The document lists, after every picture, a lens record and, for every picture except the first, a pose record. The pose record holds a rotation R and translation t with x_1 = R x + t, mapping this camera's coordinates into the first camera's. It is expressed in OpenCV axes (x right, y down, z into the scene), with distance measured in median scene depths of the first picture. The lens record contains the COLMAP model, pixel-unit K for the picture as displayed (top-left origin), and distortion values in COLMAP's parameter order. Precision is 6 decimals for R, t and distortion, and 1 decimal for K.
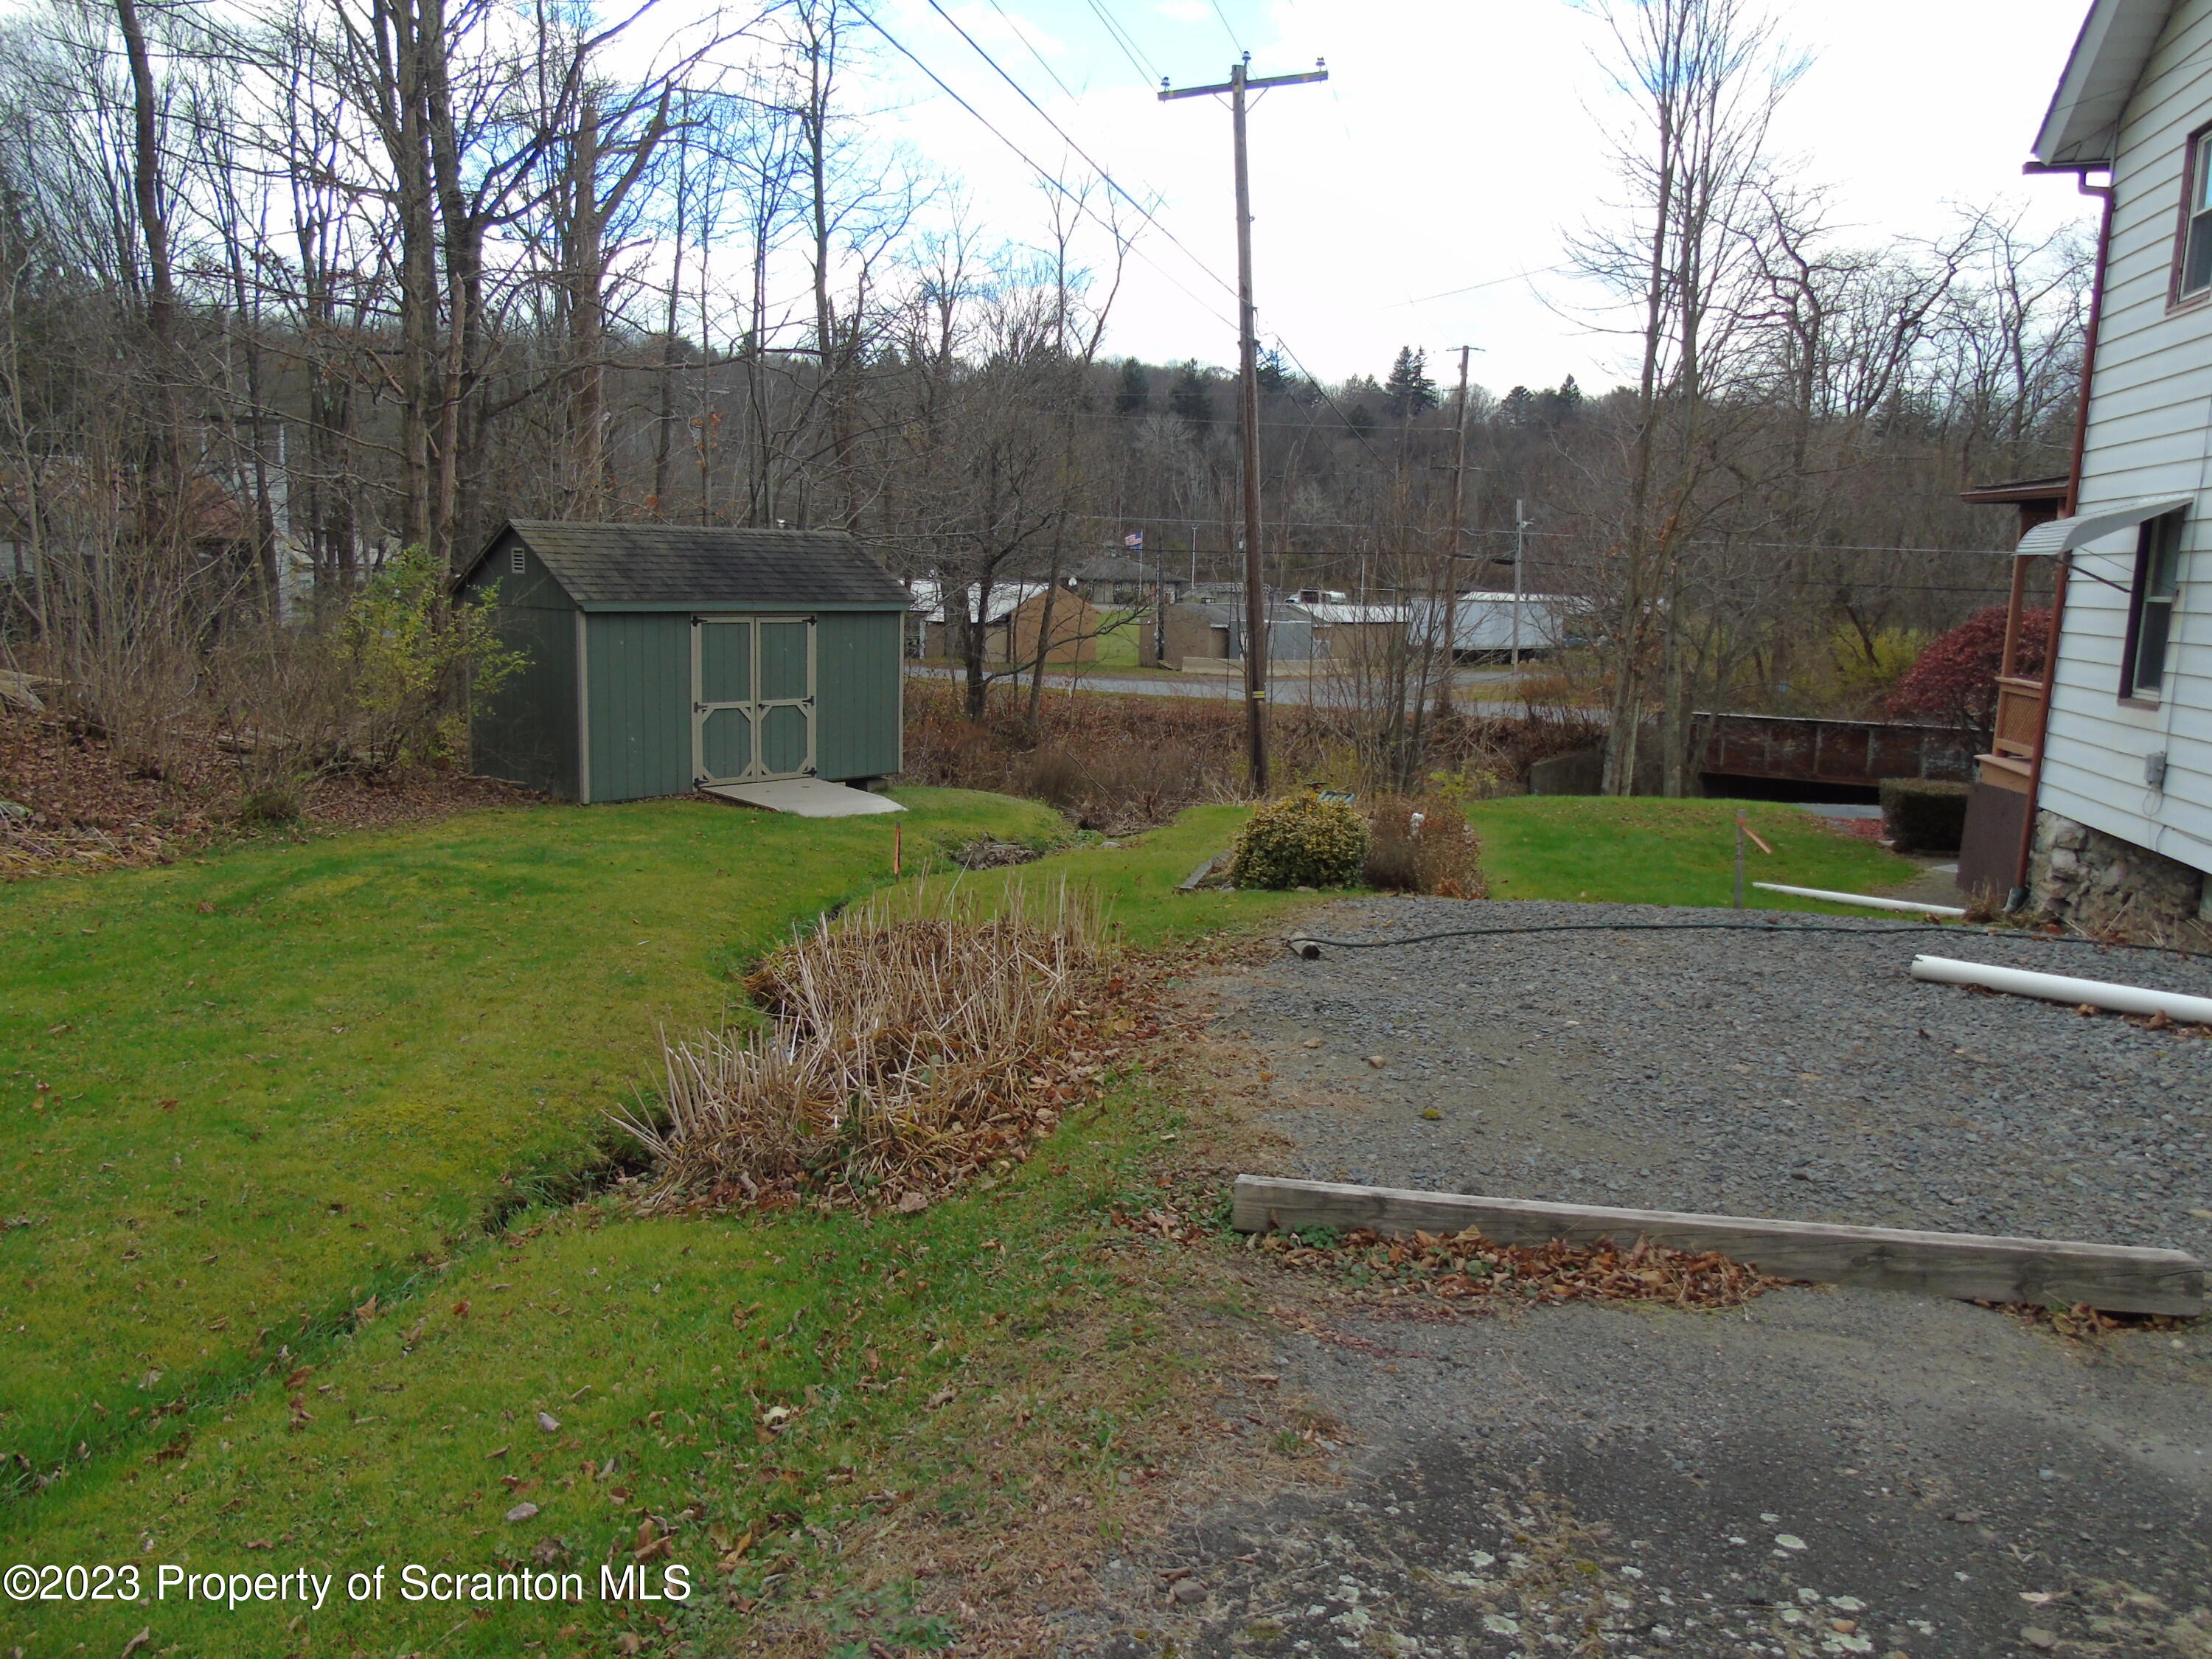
lens RADIAL K [[1641.9, 0, 1105.0], [0, 1641.9, 833.4], [0, 0, 1]] dist [-0.026033, -0.001188]
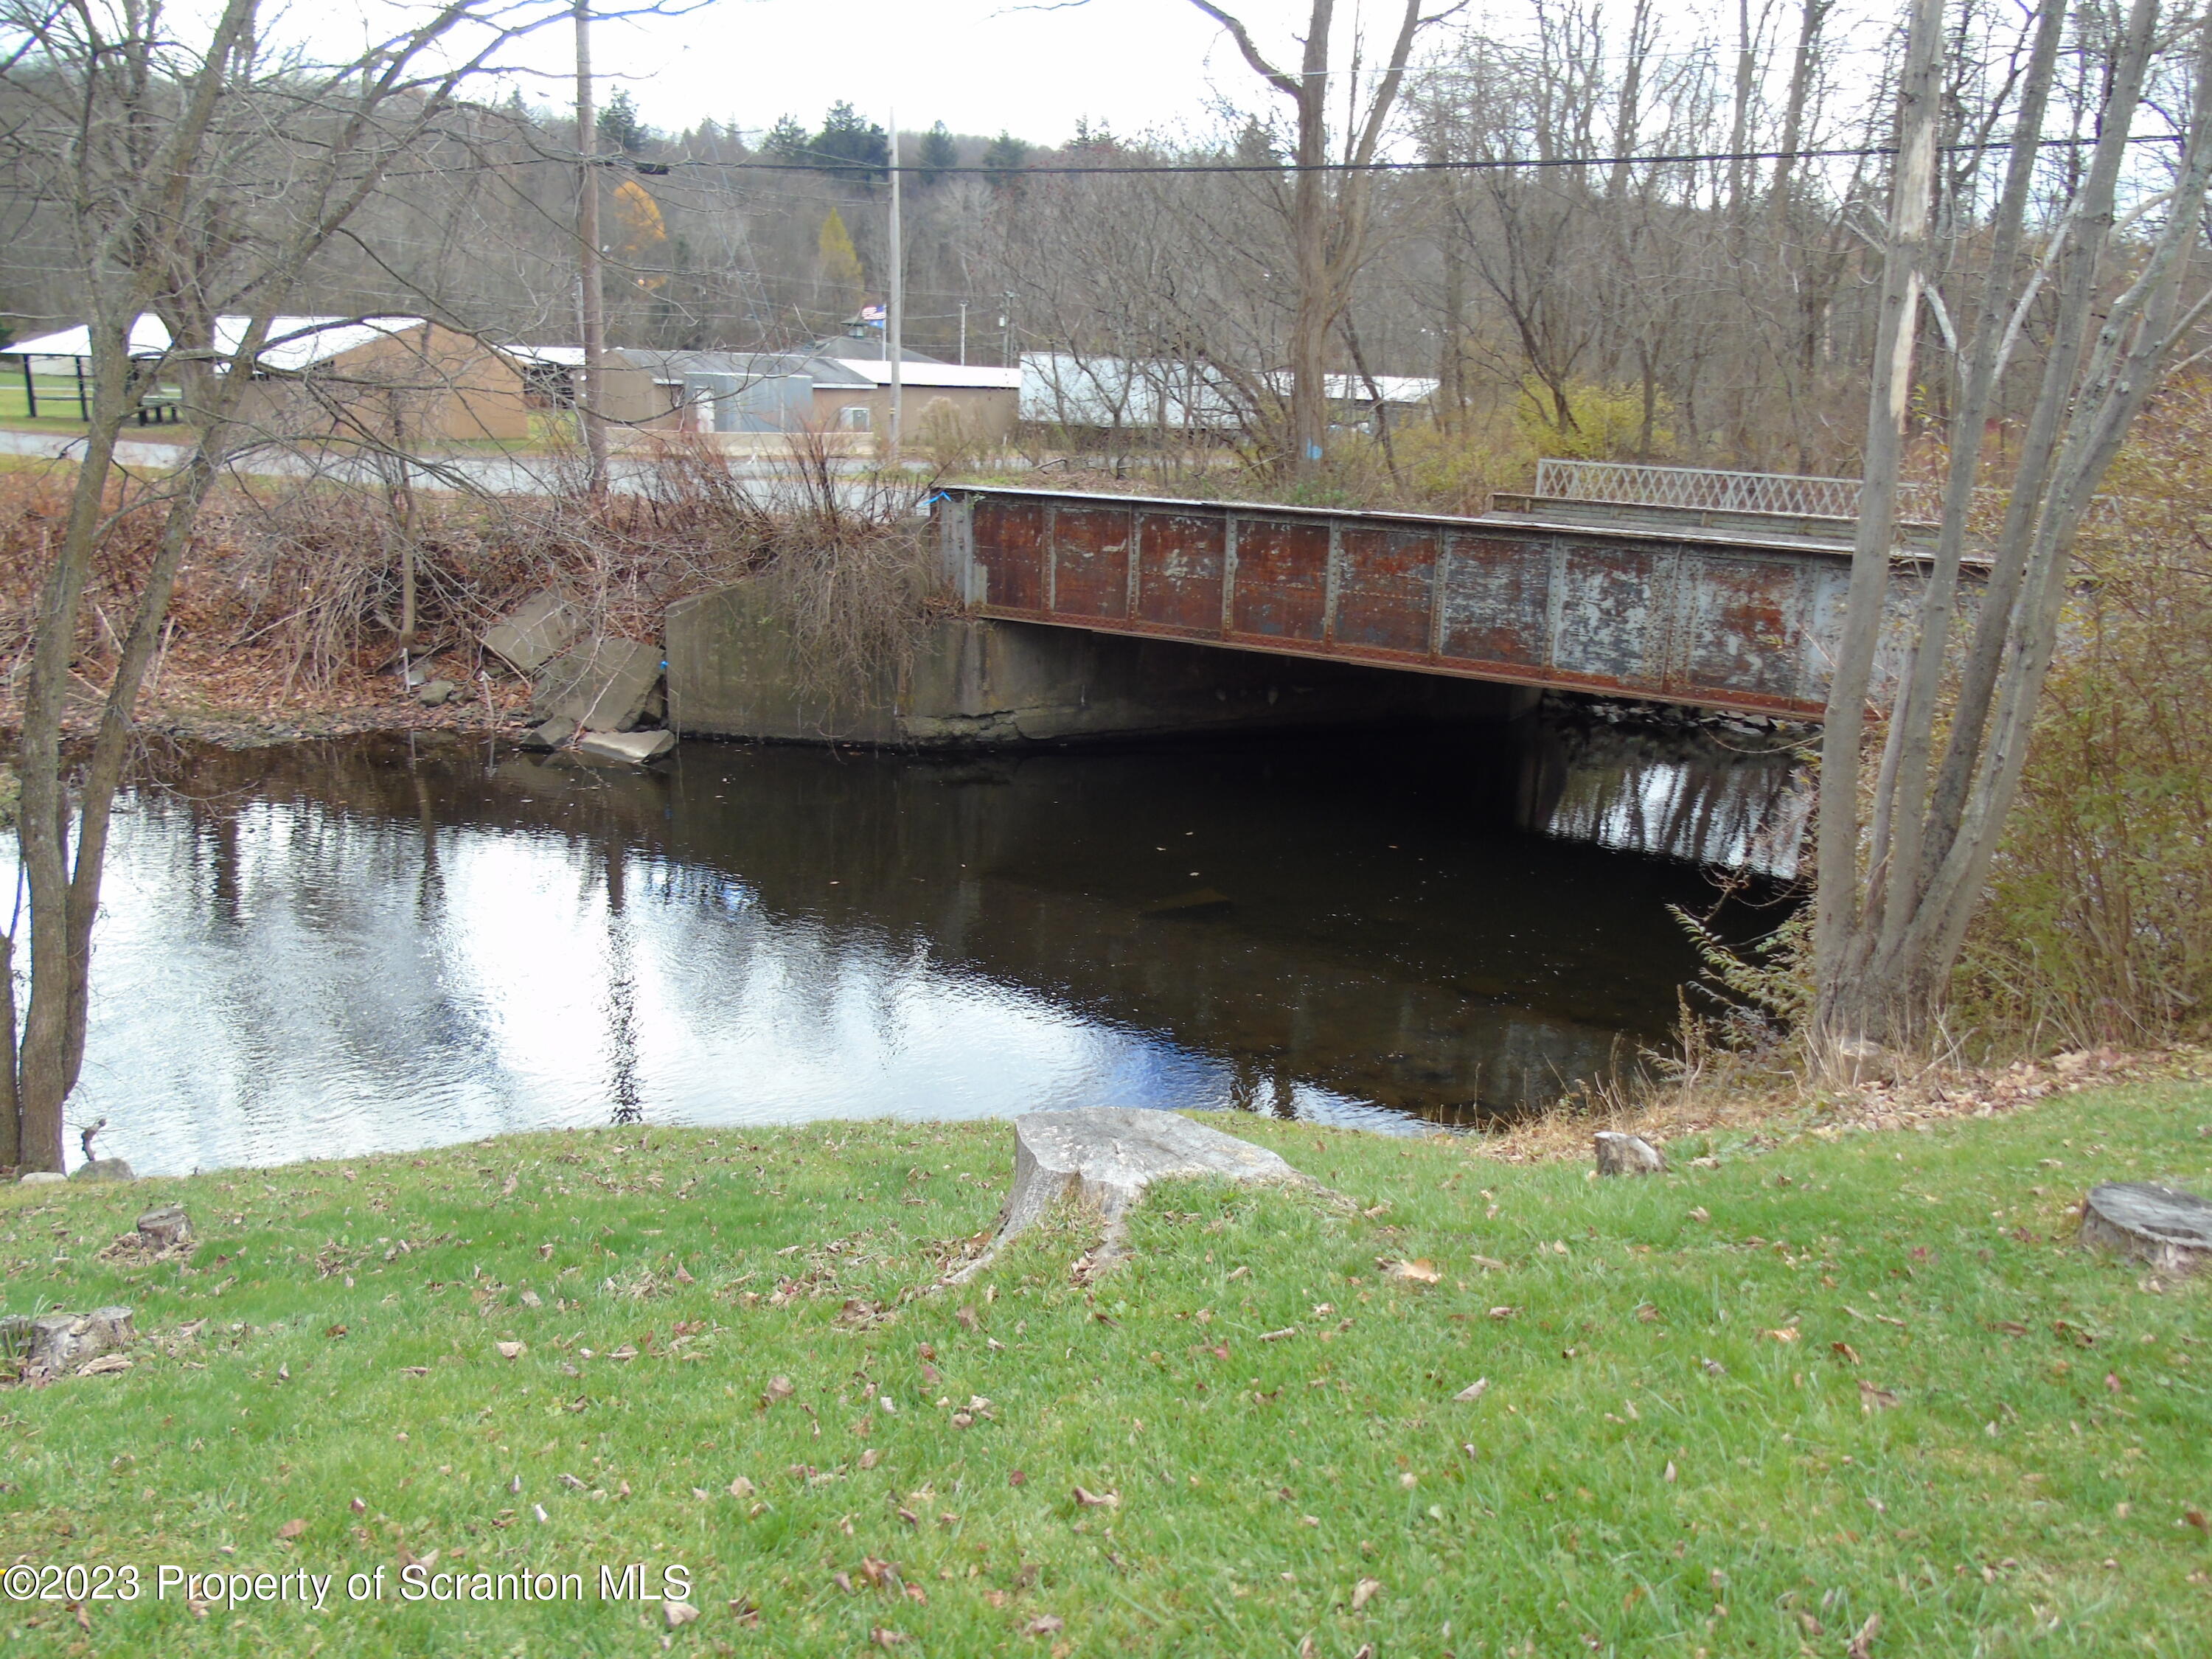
lens RADIAL K [[1641.9, 0, 1105.0], [0, 1641.9, 833.4], [0, 0, 1]] dist [-0.026033, -0.001188]
pose [[0.998308, -0.001635, 0.058116, 1.388710], [-0.004795, 0.993884, 0.110328, -0.111943], [-0.057941, -0.110420, 0.992195, 2.066691]]
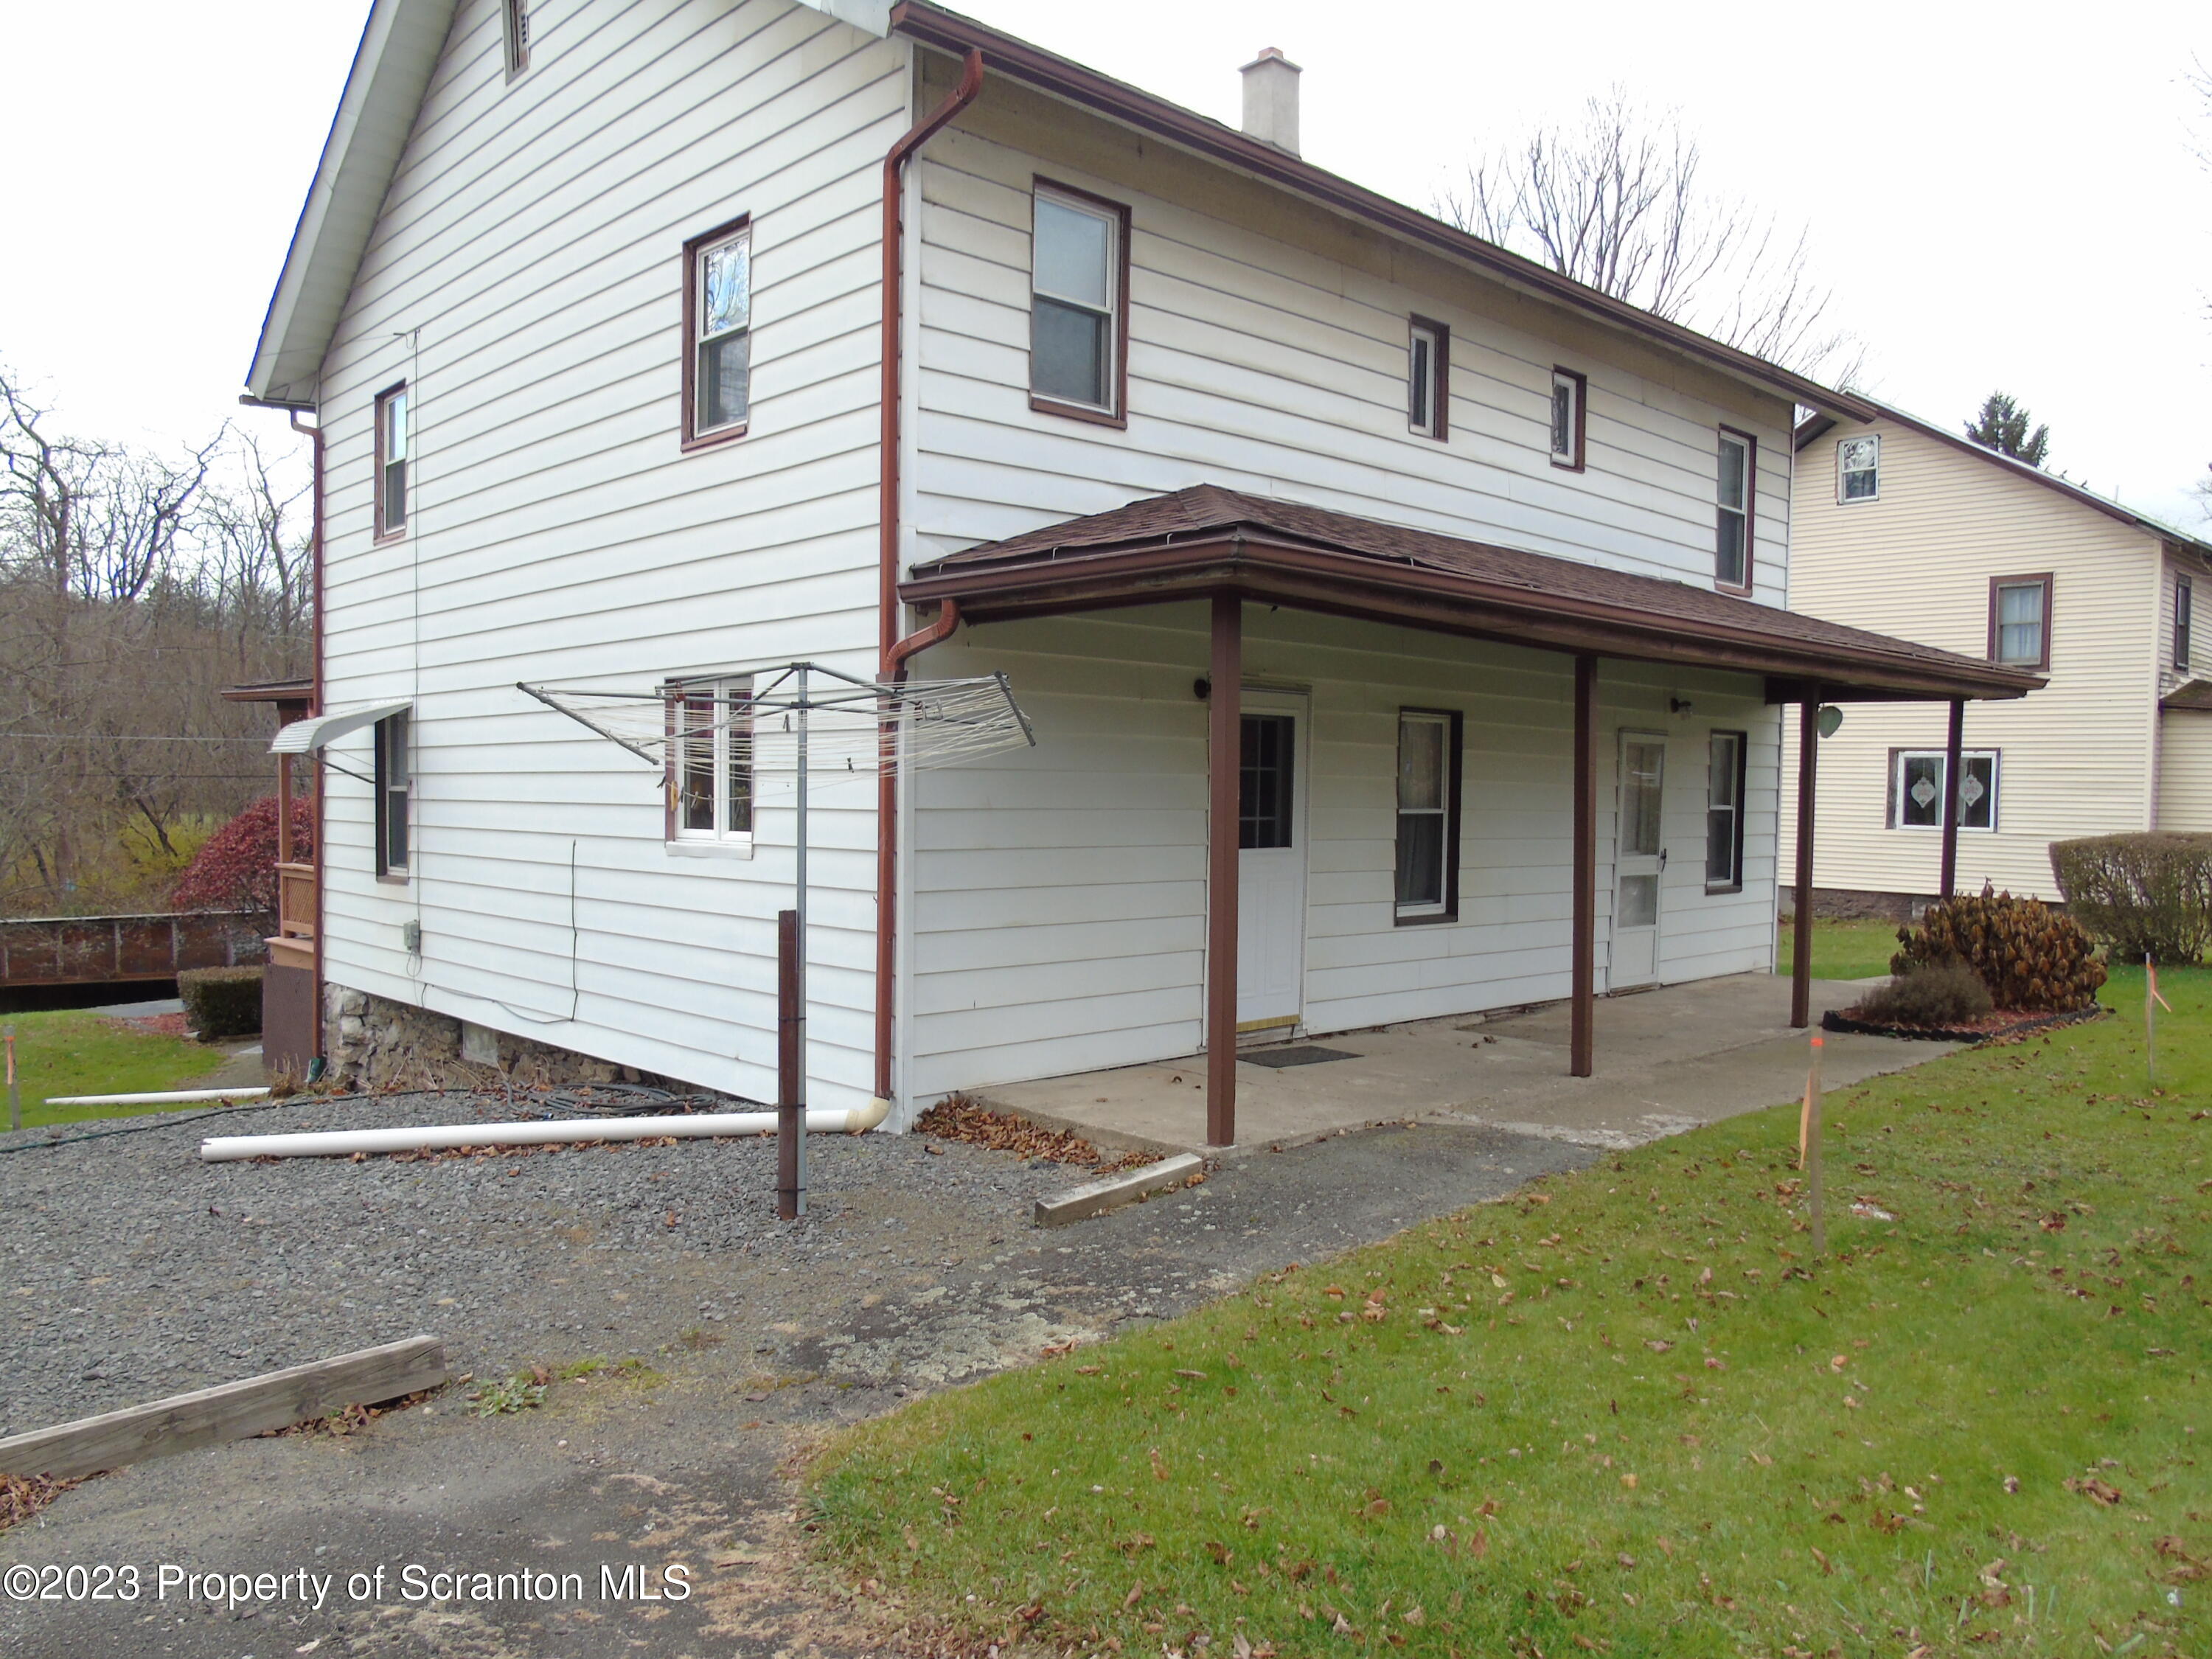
lens RADIAL K [[1641.9, 0, 1105.0], [0, 1641.9, 833.4], [0, 0, 1]] dist [-0.026033, -0.001188]
pose [[0.574600, -0.056628, 0.816473, -0.008465], [0.146722, 0.988569, -0.034693, 0.000667], [-0.805175, 0.139729, 0.576341, -0.063943]]
